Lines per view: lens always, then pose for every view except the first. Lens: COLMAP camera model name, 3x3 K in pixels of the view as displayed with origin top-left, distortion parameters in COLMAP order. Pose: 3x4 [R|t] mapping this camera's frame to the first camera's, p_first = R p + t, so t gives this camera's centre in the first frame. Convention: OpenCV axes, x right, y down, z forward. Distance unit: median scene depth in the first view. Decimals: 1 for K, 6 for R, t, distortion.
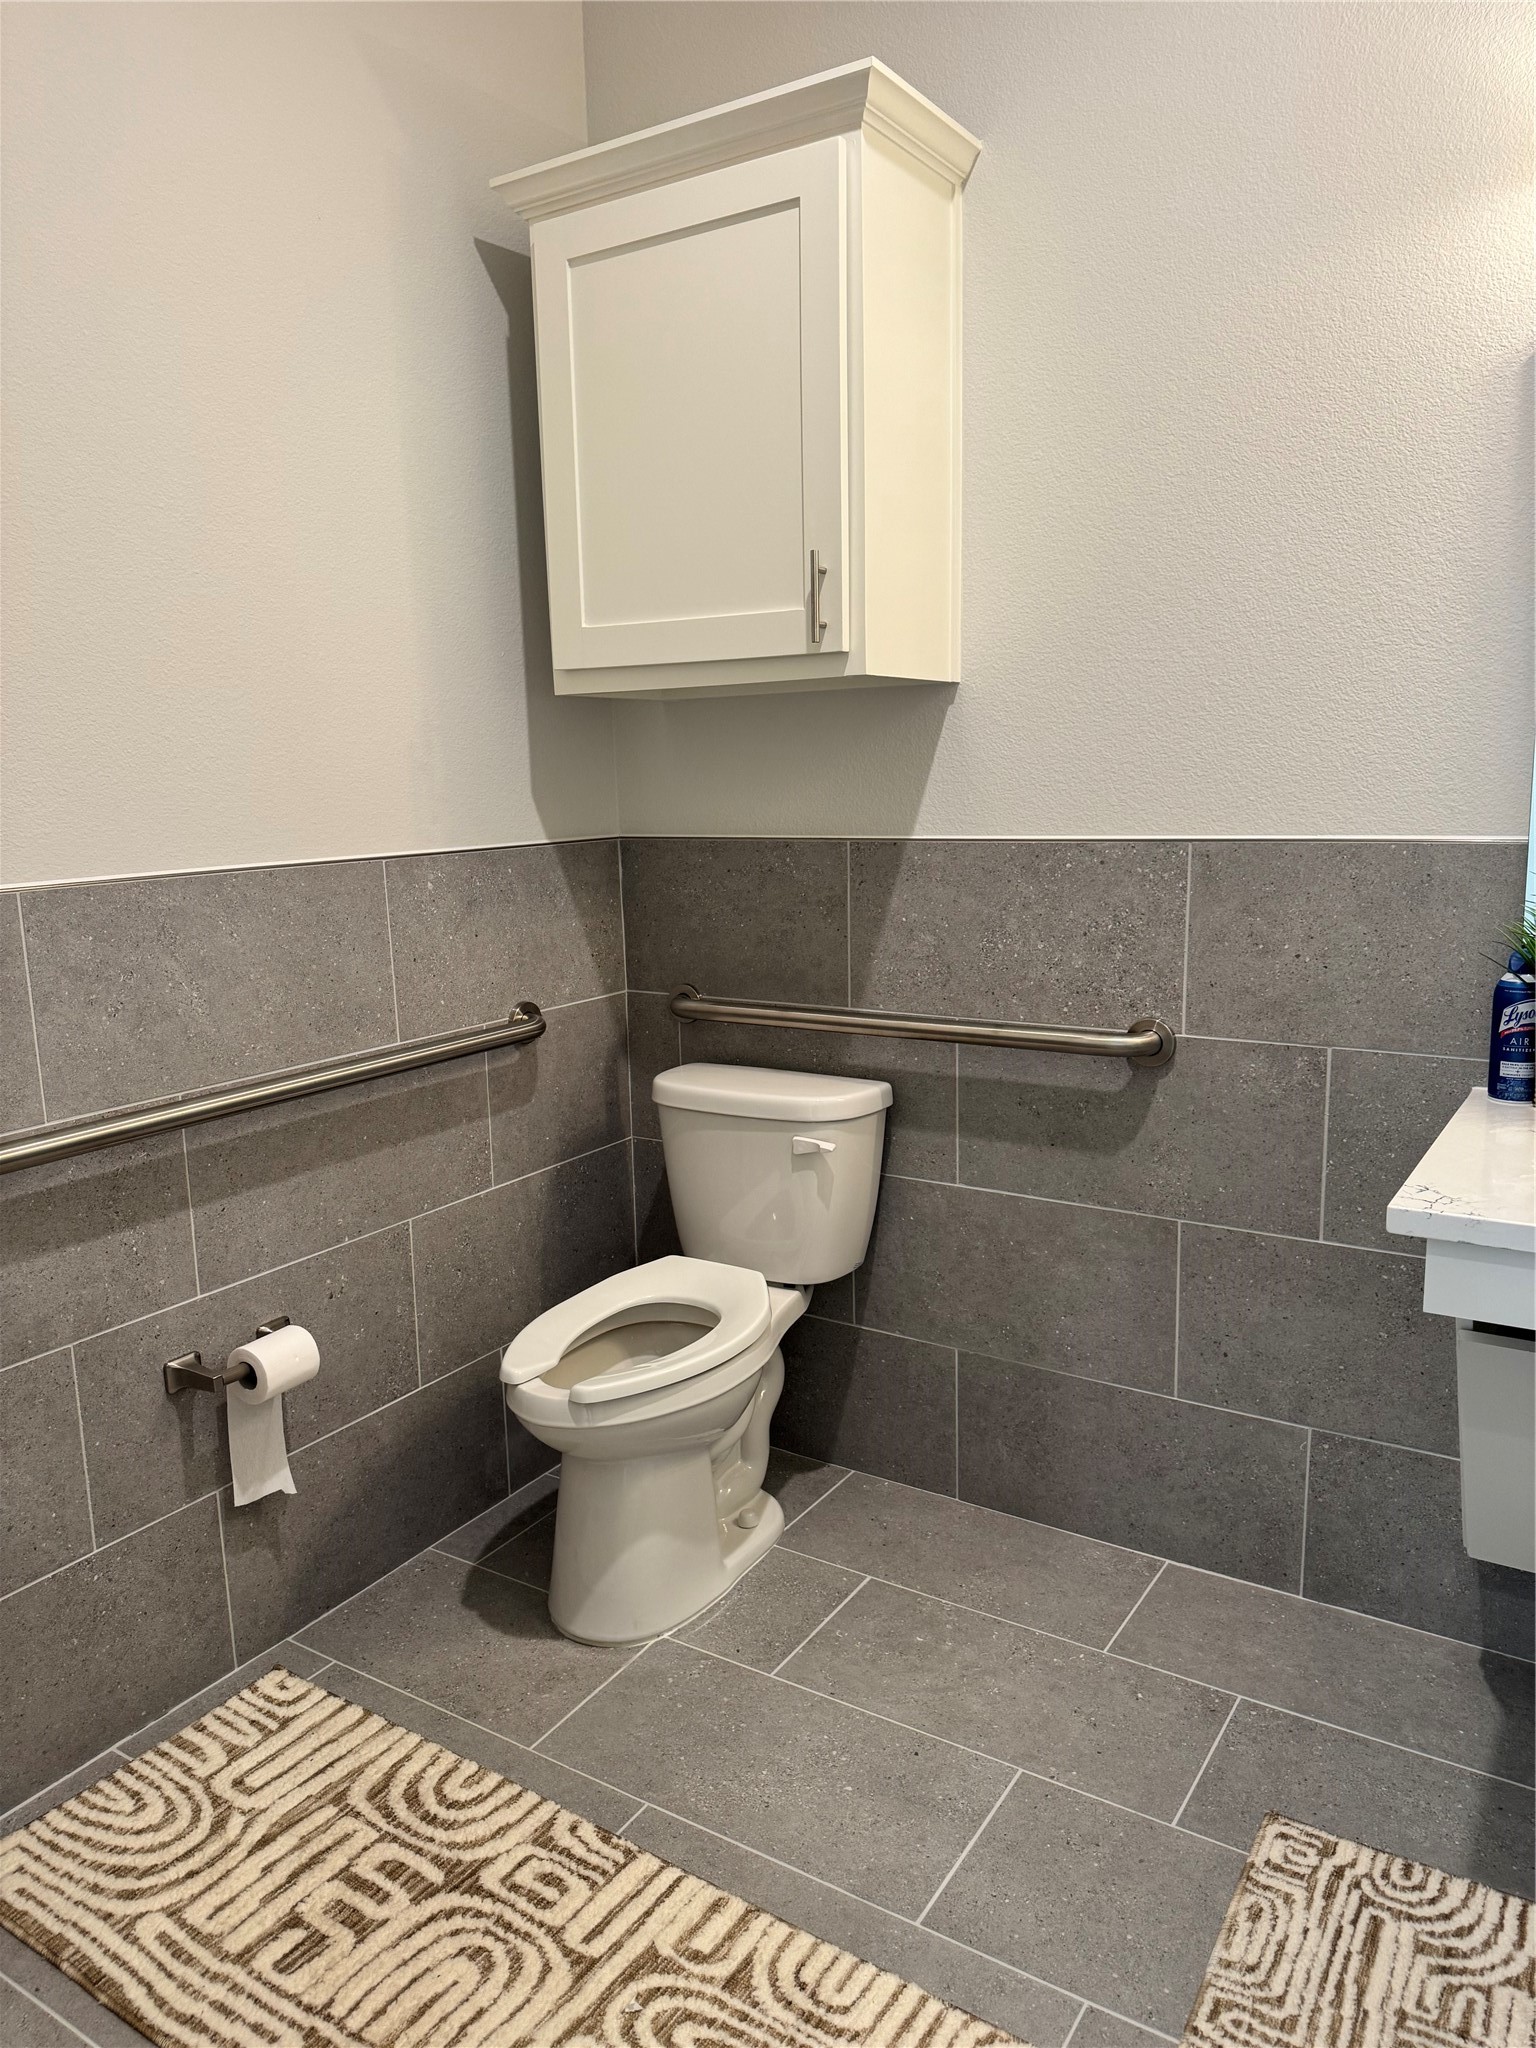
lens RADIAL K [[1463.0, 0, 768.0], [0, 1463.0, 1024.0], [0, 0, 1]] dist [-0.008733, 0.005058]
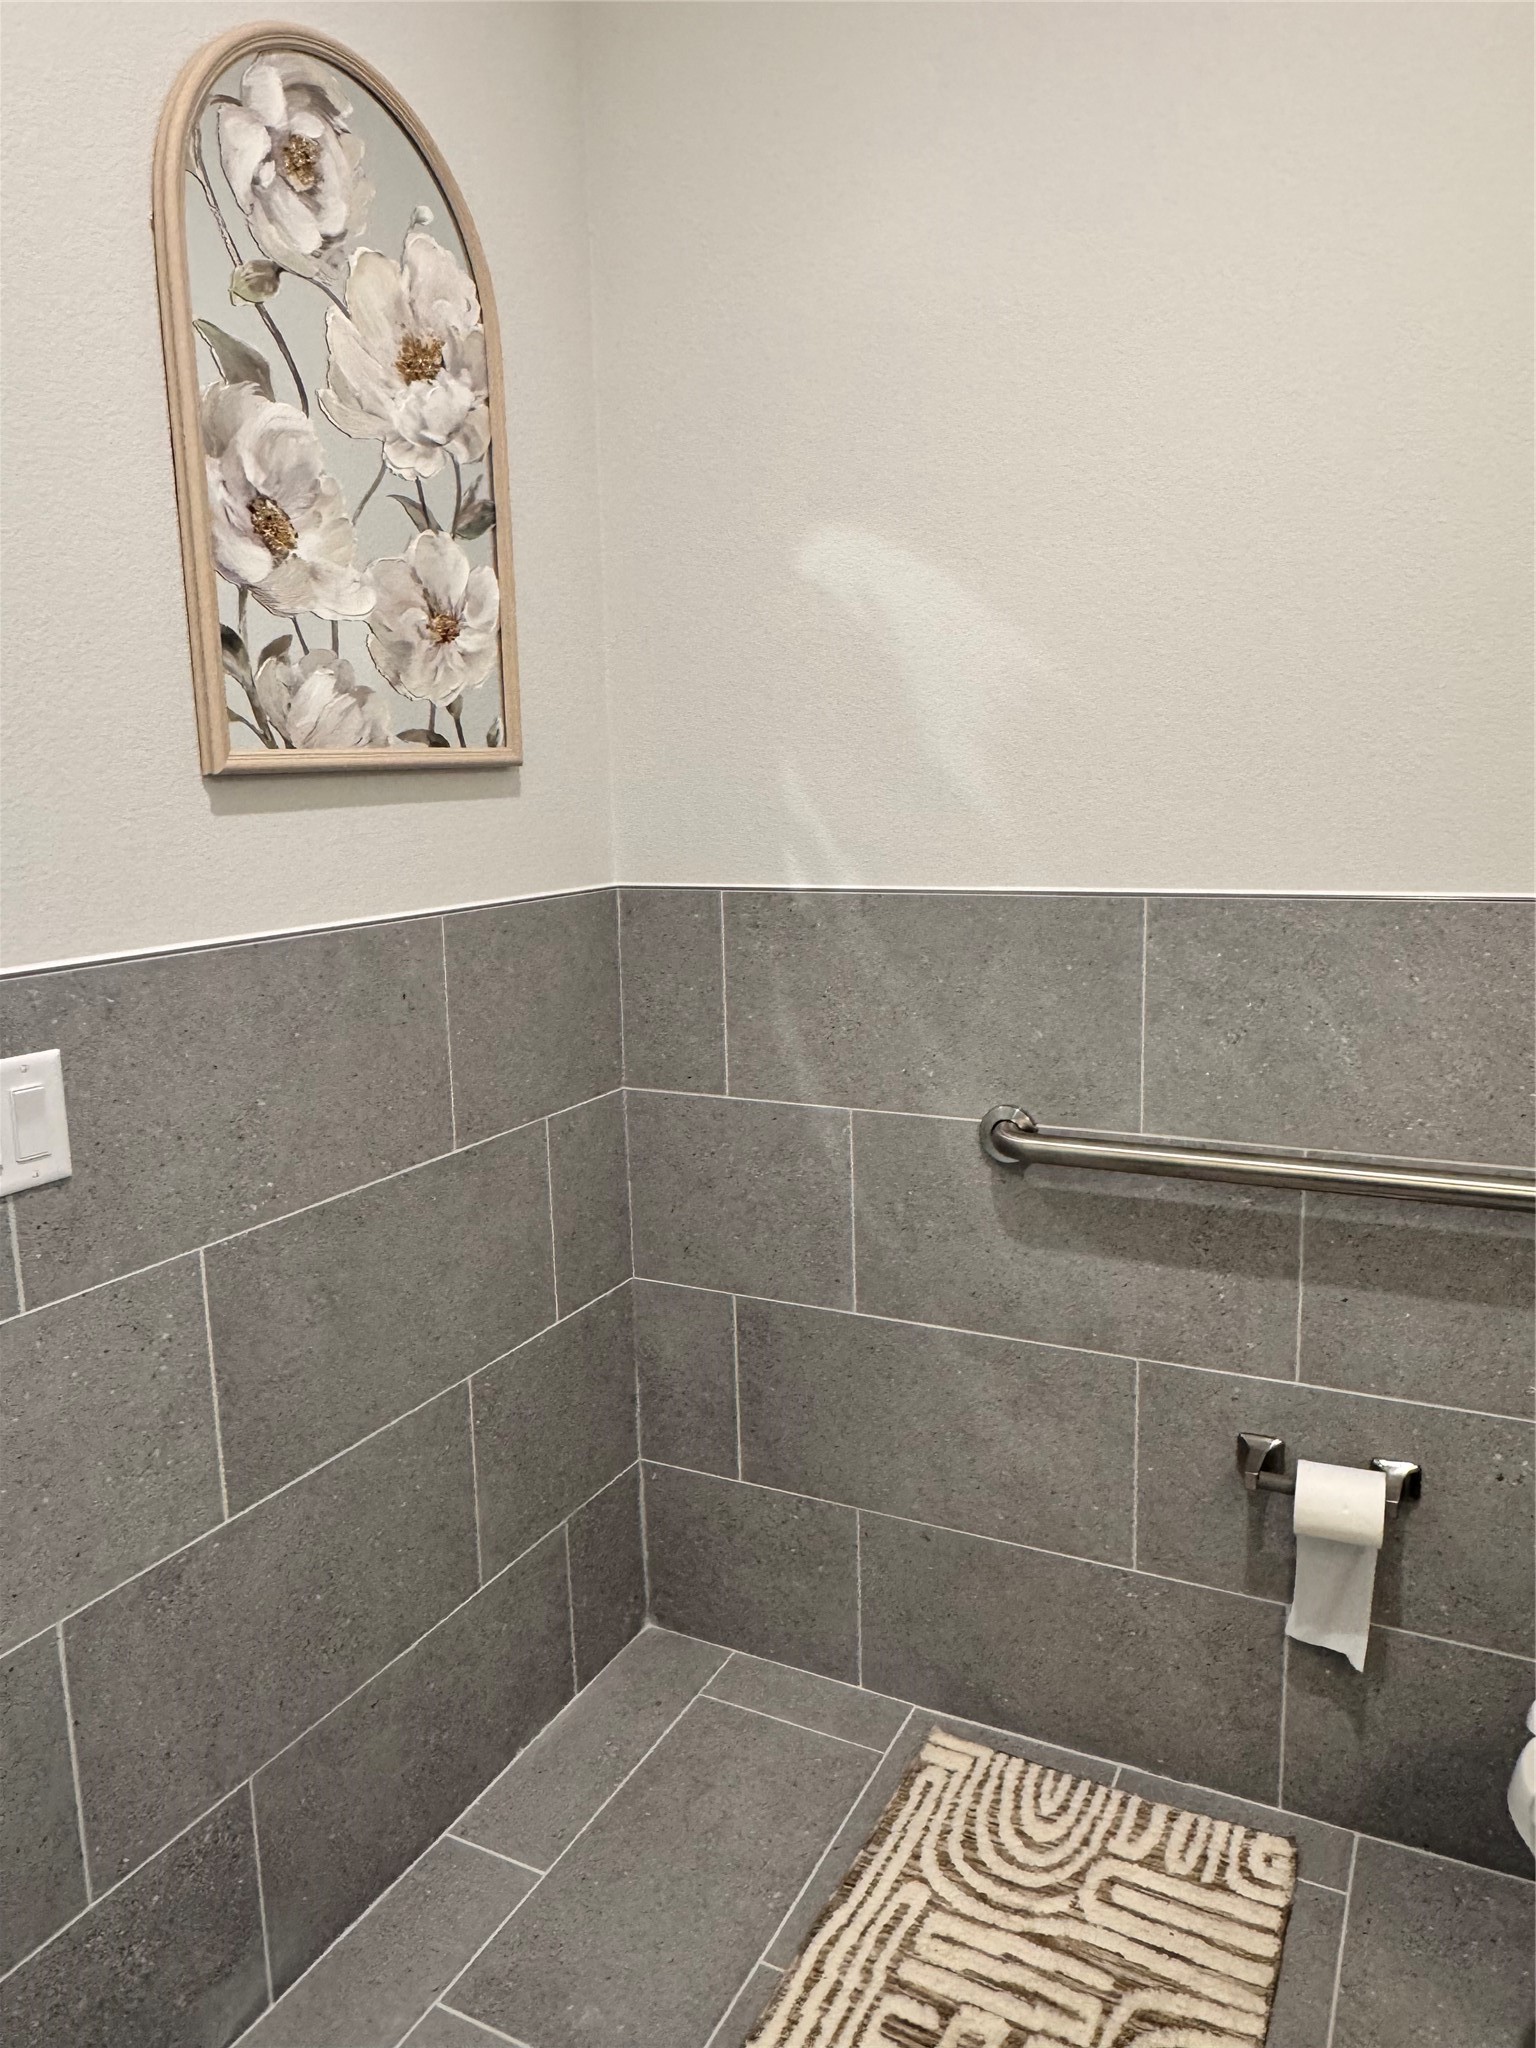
lens RADIAL K [[1406.8, 0, 785.3], [0, 1406.8, 1014.7], [0, 0, 1]] dist [-0.006813, 0.000230]
pose [[0.105200, 0.183708, -0.977335, 0.400751], [-0.153490, 0.974011, 0.166562, -0.134090], [0.982534, 0.132489, 0.130663, 0.651363]]
